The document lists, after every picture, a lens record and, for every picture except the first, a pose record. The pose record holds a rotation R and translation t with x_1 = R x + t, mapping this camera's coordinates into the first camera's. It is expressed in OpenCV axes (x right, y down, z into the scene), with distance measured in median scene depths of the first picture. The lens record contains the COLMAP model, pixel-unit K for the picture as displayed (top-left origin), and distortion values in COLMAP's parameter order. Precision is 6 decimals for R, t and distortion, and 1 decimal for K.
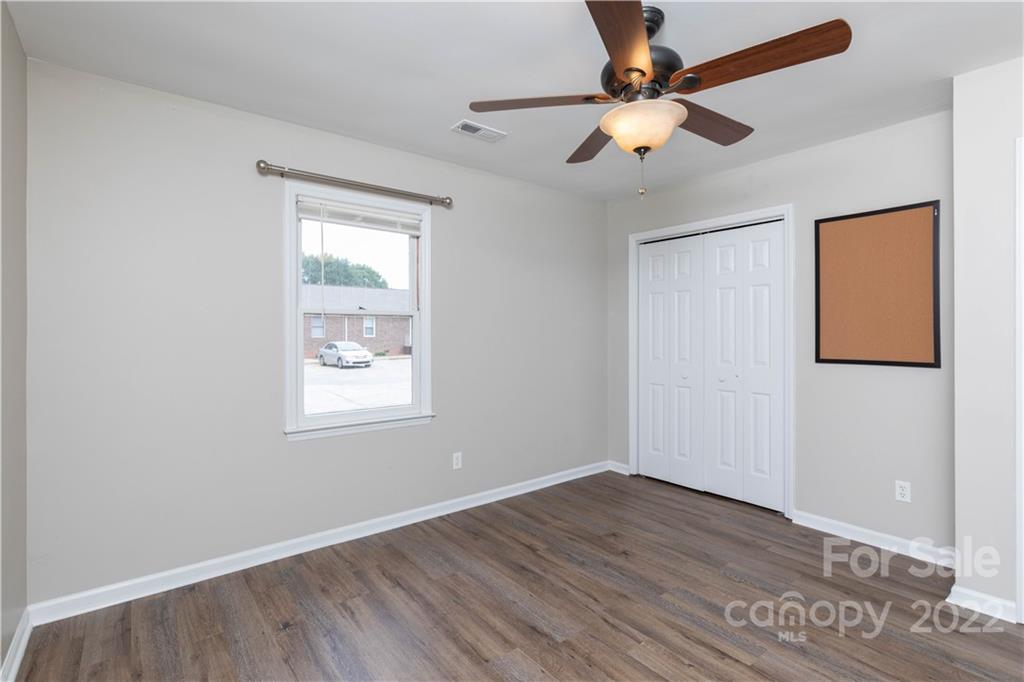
lens RADIAL K [[494.0, 0, 512.8], [0, 494.0, 338.8], [0, 0, 1]] dist [-0.019842, 0.014766]
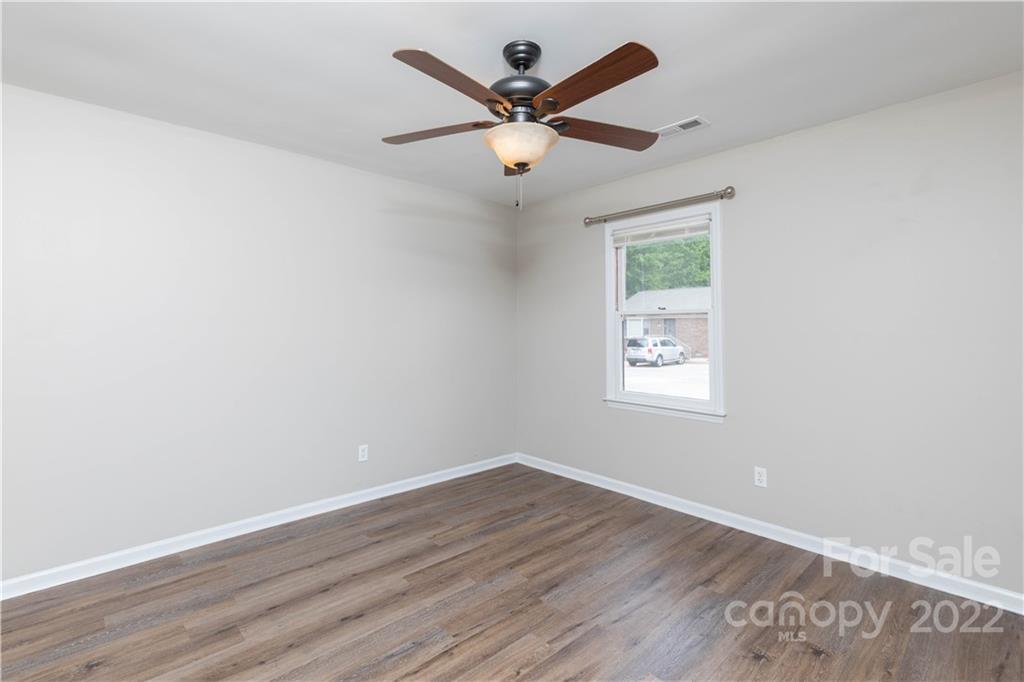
lens RADIAL K [[459.2, 0, 480.3], [0, 459.2, 315.1], [0, 0, 1]] dist [0.001606, 0.000176]
pose [[0.035030, -0.027923, -0.998996, 0.861854], [-0.015503, 0.999474, -0.028480, -0.010583], [0.999266, 0.016485, 0.034579, 0.589721]]
